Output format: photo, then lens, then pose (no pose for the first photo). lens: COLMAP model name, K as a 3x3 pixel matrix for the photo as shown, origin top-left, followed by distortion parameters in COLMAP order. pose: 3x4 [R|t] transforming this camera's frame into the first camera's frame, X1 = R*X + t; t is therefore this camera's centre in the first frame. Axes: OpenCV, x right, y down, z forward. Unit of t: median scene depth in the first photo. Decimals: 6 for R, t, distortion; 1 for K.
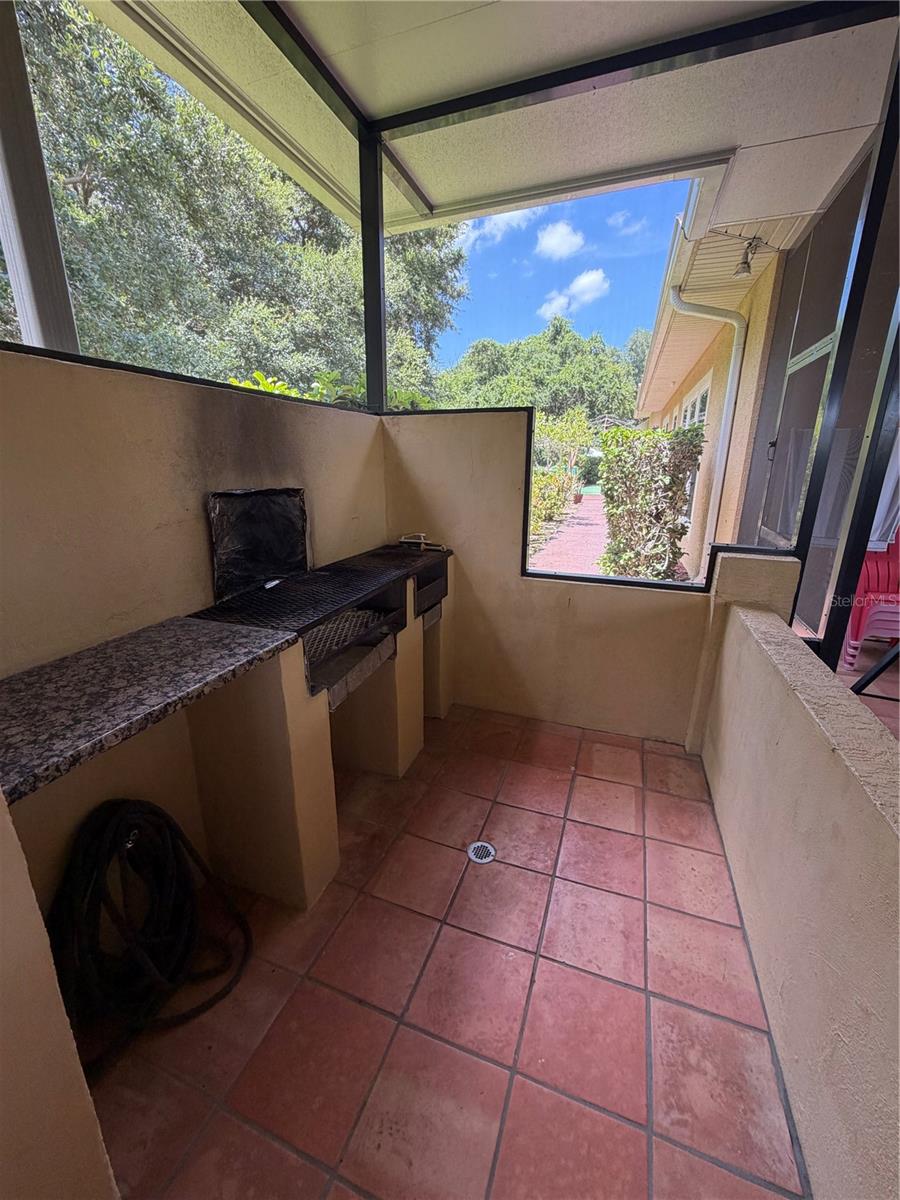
lens RADIAL K [[481.5, 0, 447.5], [0, 481.5, 594.7], [0, 0, 1]] dist [0.000311, 0.000180]
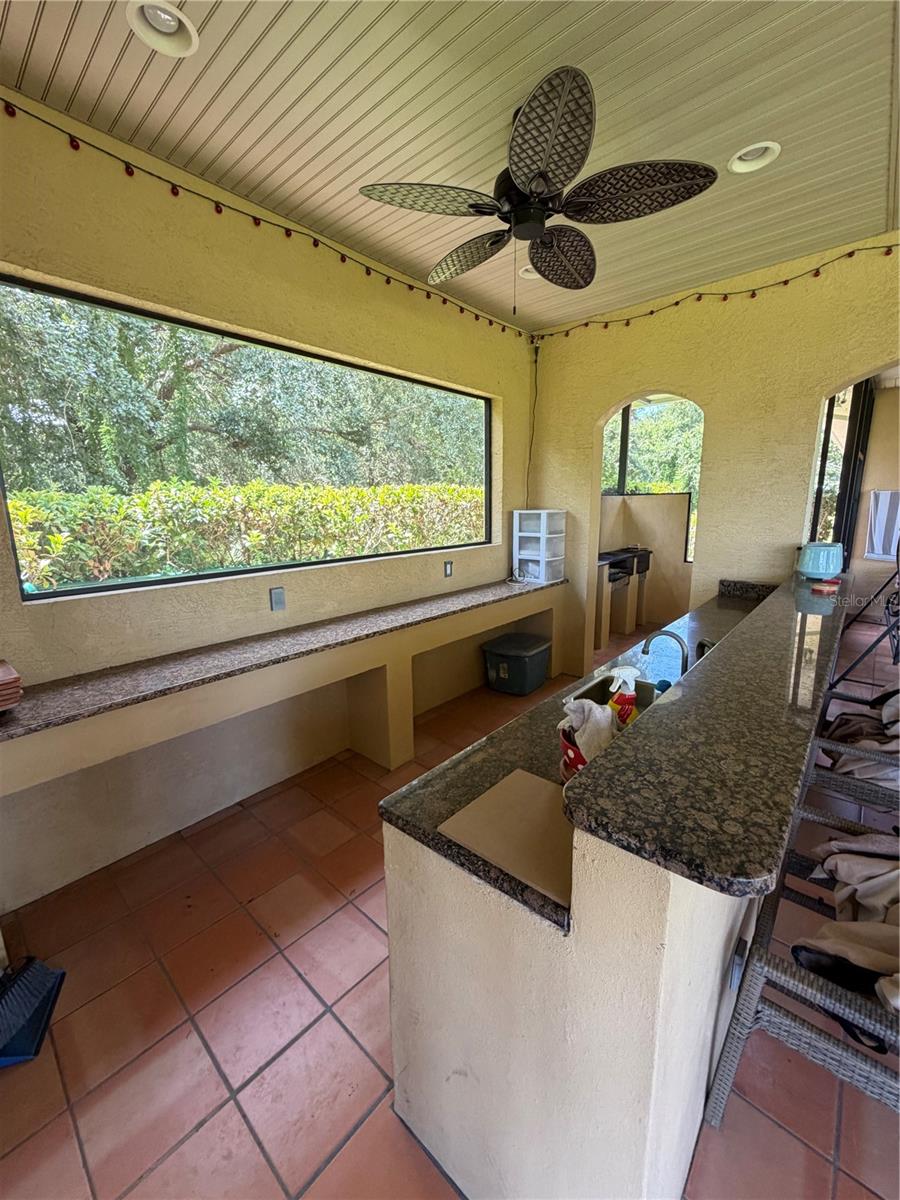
lens RADIAL K [[481.5, 0, 454.6], [0, 481.5, 600.9], [0, 0, 1]] dist [0.000311, 0.000180]
pose [[0.934141, 0.053102, -0.352930, -0.049802], [-0.079223, 0.995051, -0.059973, 0.370080], [0.347999, 0.083984, 0.933726, -1.523408]]
